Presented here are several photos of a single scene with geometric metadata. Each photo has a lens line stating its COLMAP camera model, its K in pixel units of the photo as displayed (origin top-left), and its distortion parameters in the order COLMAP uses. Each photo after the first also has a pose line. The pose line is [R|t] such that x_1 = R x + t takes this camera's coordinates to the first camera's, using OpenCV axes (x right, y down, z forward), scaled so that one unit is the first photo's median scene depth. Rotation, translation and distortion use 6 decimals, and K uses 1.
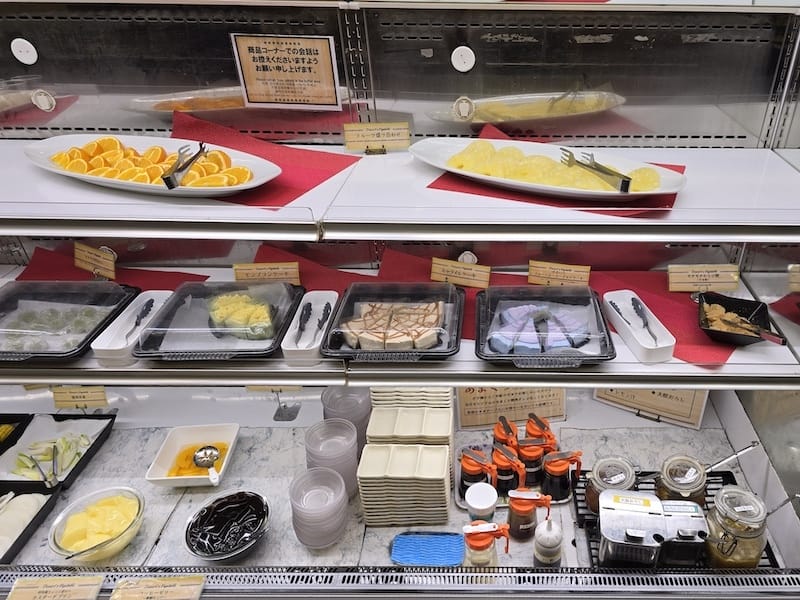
lens RADIAL K [[528.5, 0, 400.4], [0, 528.5, 304.5], [0, 0, 1]] dist [-0.013090, -0.002153]
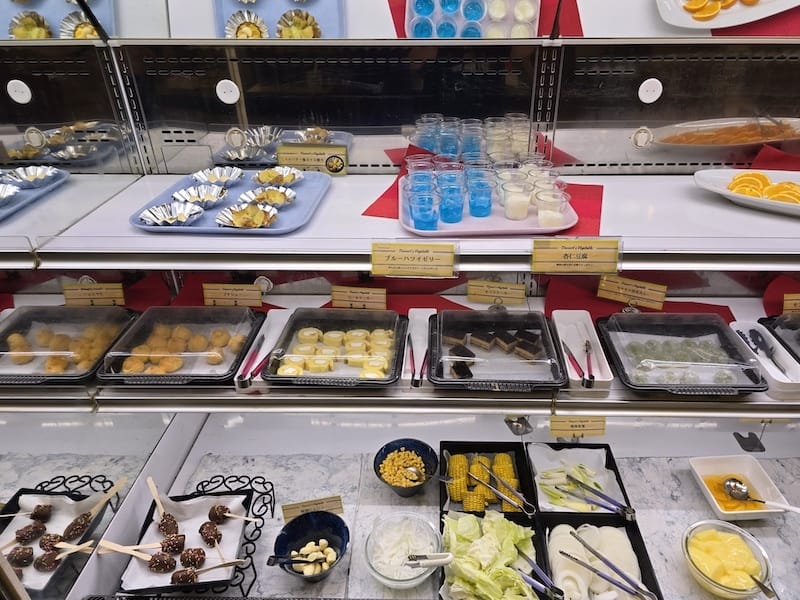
lens RADIAL K [[528.5, 0, 399.9], [0, 528.5, 295.3], [0, 0, 1]] dist [-0.013090, -0.002153]
pose [[0.998196, 0.000021, -0.060043, -0.337187], [-0.004195, 0.997581, -0.069384, -0.000086], [0.059897, 0.069511, 0.995781, -0.014009]]
